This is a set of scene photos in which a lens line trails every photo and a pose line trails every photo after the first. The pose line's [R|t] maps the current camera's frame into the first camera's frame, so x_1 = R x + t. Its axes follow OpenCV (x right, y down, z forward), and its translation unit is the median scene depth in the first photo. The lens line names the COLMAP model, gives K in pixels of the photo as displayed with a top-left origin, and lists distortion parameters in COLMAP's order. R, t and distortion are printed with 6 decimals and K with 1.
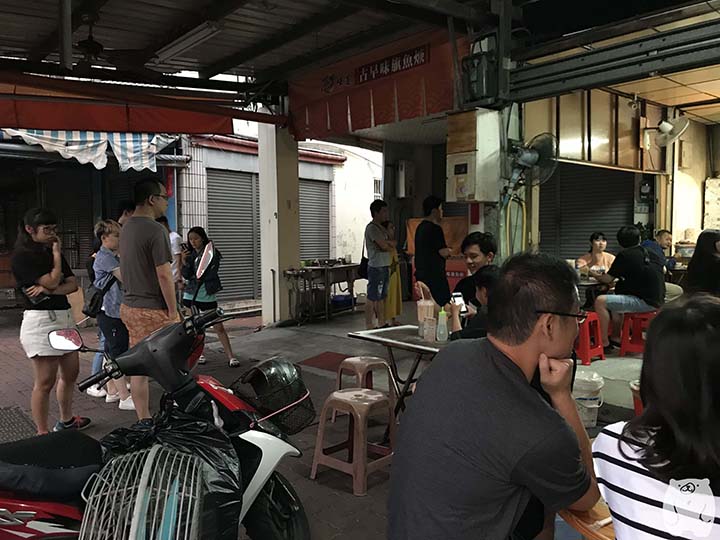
lens RADIAL K [[590.5, 0, 360.0], [0, 590.5, 270.0], [0, 0, 1]] dist [0.024751, -0.007786]
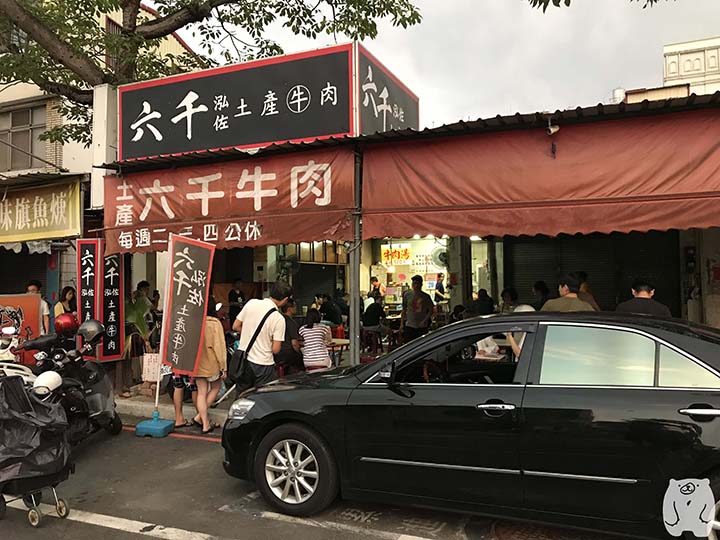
lens RADIAL K [[590.5, 0, 360.0], [0, 590.5, 270.0], [0, 0, 1]] dist [0.024751, -0.007786]
pose [[0.913031, 0.012565, 0.407696, -0.395761], [0.023082, 0.996332, -0.082399, 0.035238], [-0.407236, 0.084644, 0.909392, -1.206138]]
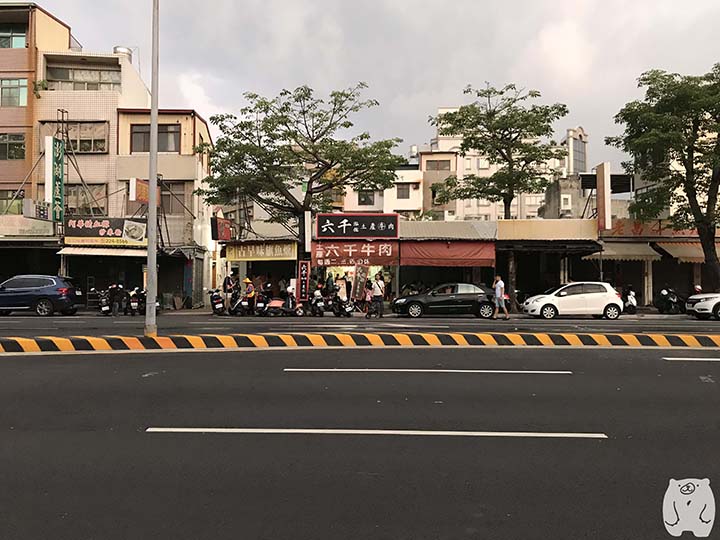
lens RADIAL K [[590.5, 0, 360.0], [0, 590.5, 270.0], [0, 0, 1]] dist [0.024751, -0.007786]
pose [[0.690057, 0.017099, 0.723553, -5.796398], [0.030616, 0.998136, -0.052787, 0.228953], [-0.723107, 0.058578, 0.688247, -4.498152]]
